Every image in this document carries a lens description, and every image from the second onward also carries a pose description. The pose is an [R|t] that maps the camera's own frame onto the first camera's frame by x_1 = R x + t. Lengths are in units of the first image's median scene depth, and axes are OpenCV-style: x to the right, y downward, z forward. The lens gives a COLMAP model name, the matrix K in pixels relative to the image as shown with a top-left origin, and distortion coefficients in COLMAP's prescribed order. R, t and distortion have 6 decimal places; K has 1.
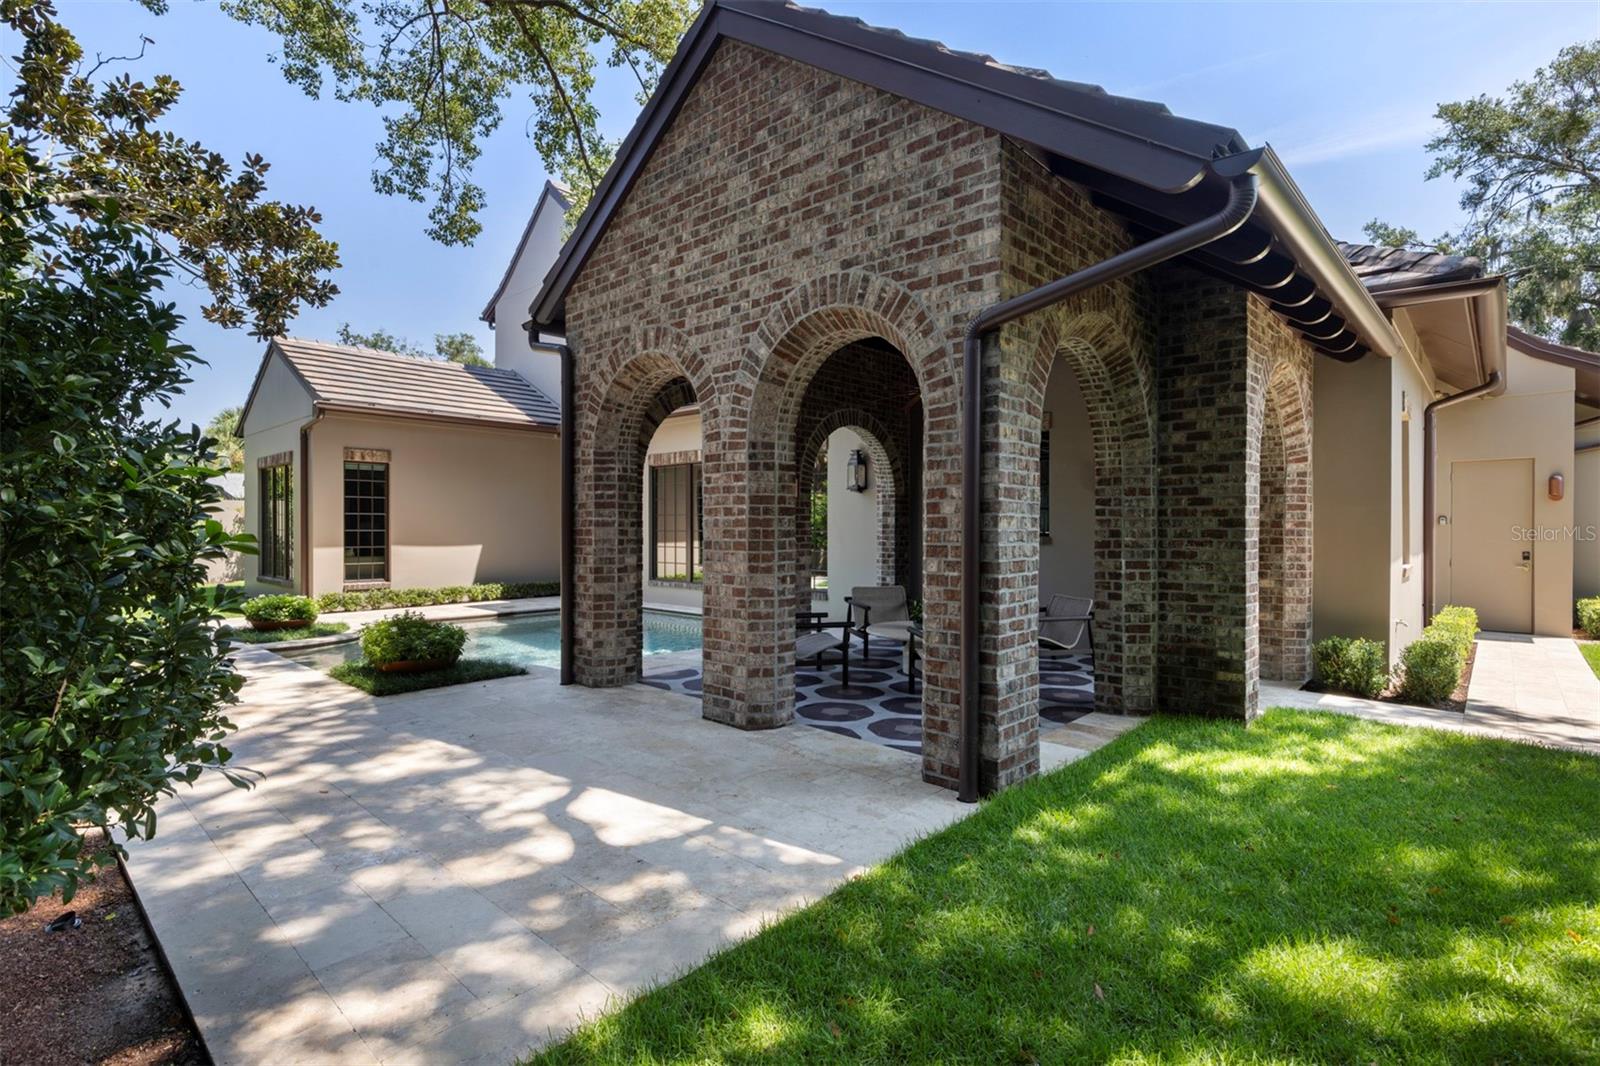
lens RADIAL K [[760.4, 0, 803.3], [0, 760.4, 538.9], [0, 0, 1]] dist [-0.000414, -0.000663]
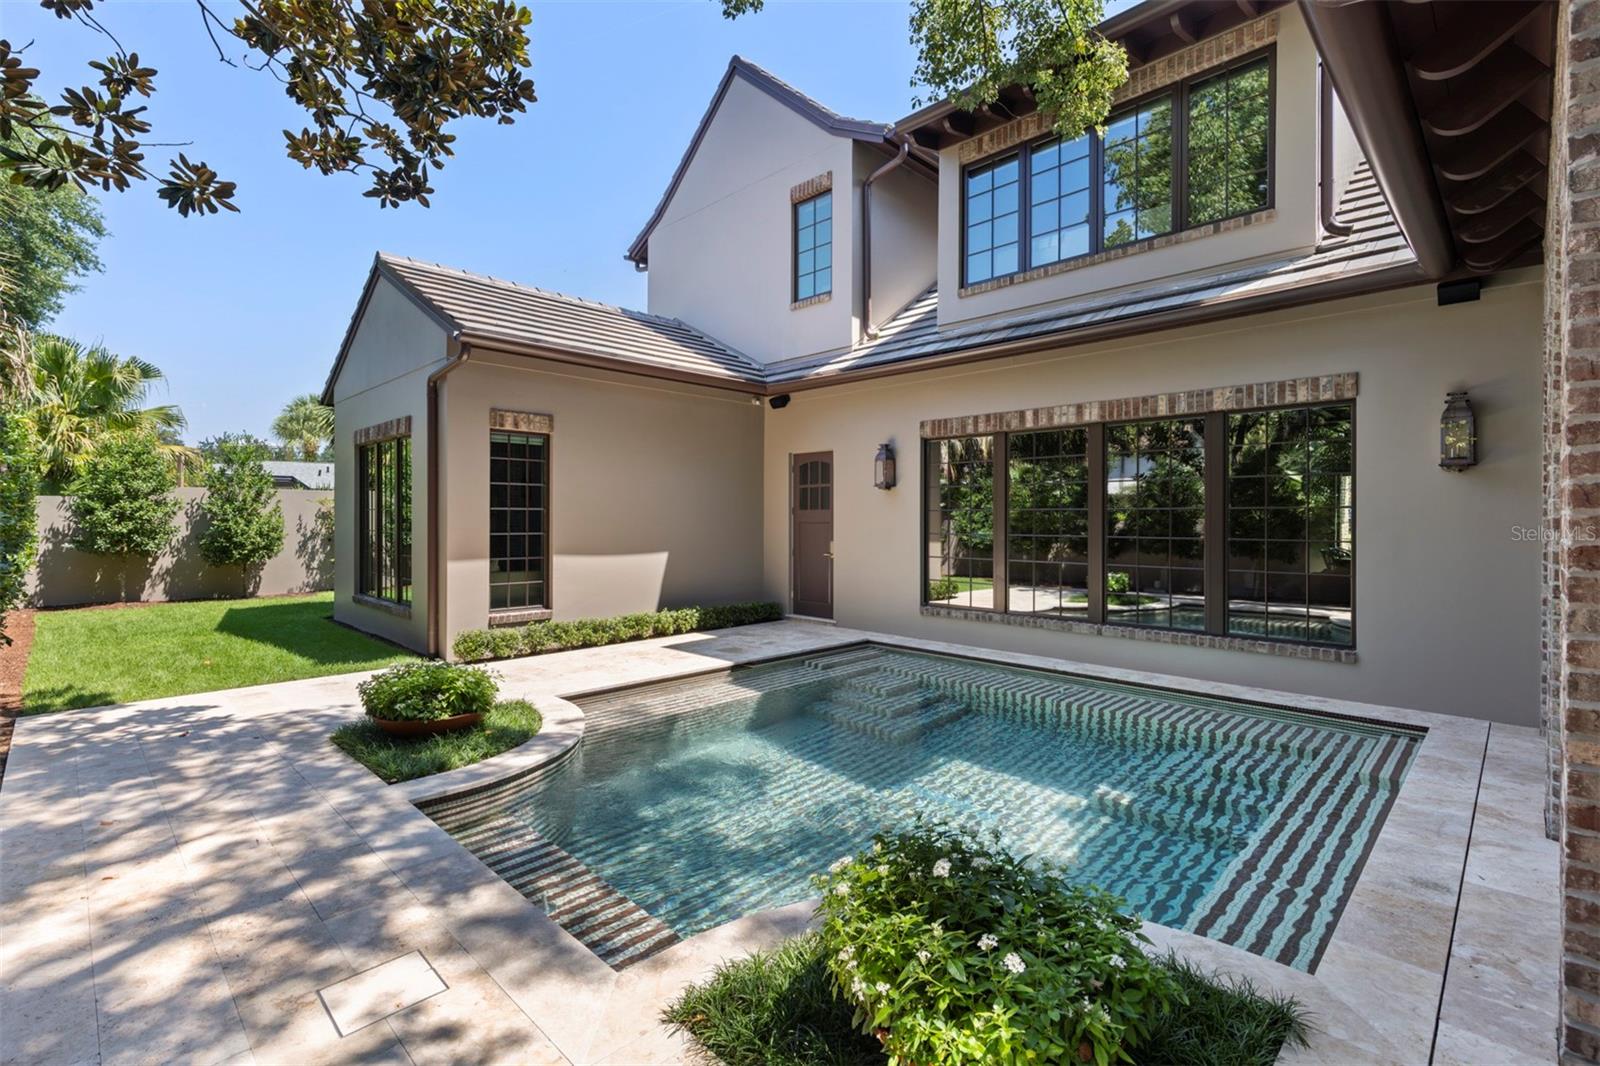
lens RADIAL K [[729.1, 0, 804.2], [0, 729.1, 527.6], [0, 0, 1]] dist [0.003558, -0.000006]
pose [[0.999181, 0.001237, -0.040442, -0.603824], [-0.001334, 0.999996, -0.002393, -0.030964], [0.040439, 0.002445, 0.999179, 0.744625]]
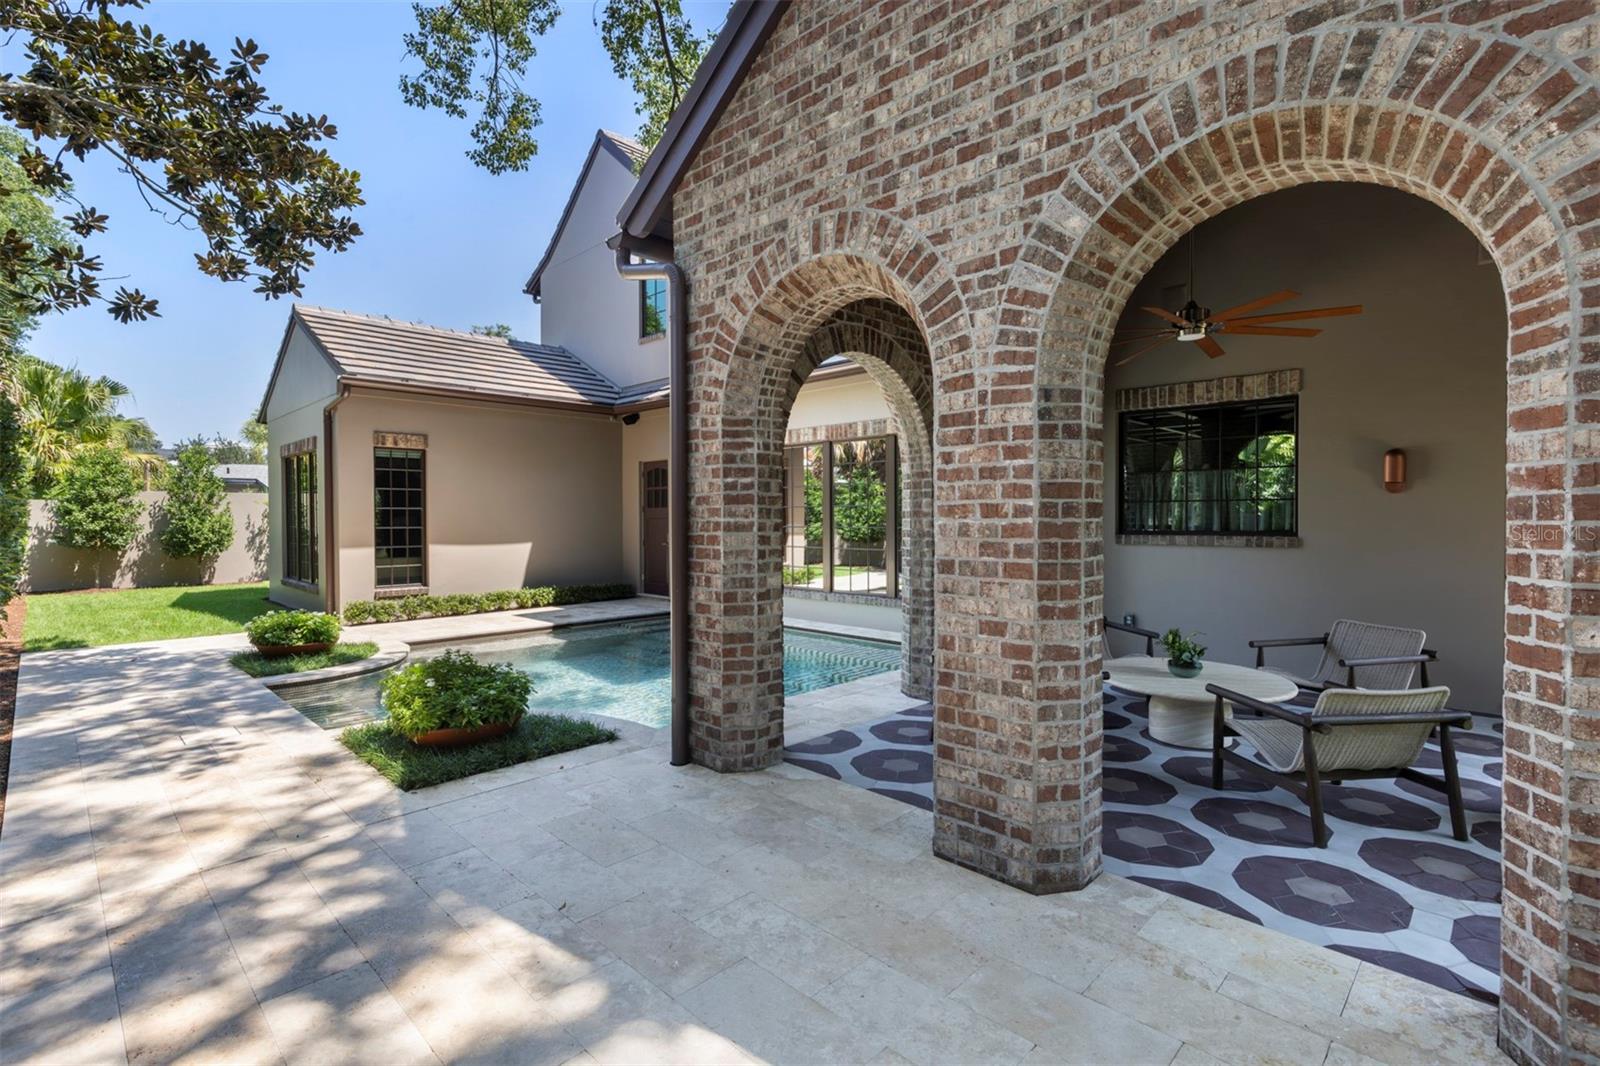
lens RADIAL K [[745.0, 0, 800.0], [0, 745.0, 533.0], [0, 0, 1]] dist [-0.002786, 0.000364]
pose [[0.999307, -0.004252, -0.036967, -0.183317], [0.004551, 0.999957, 0.008027, -0.019872], [0.036931, -0.008190, 0.999284, 0.349306]]
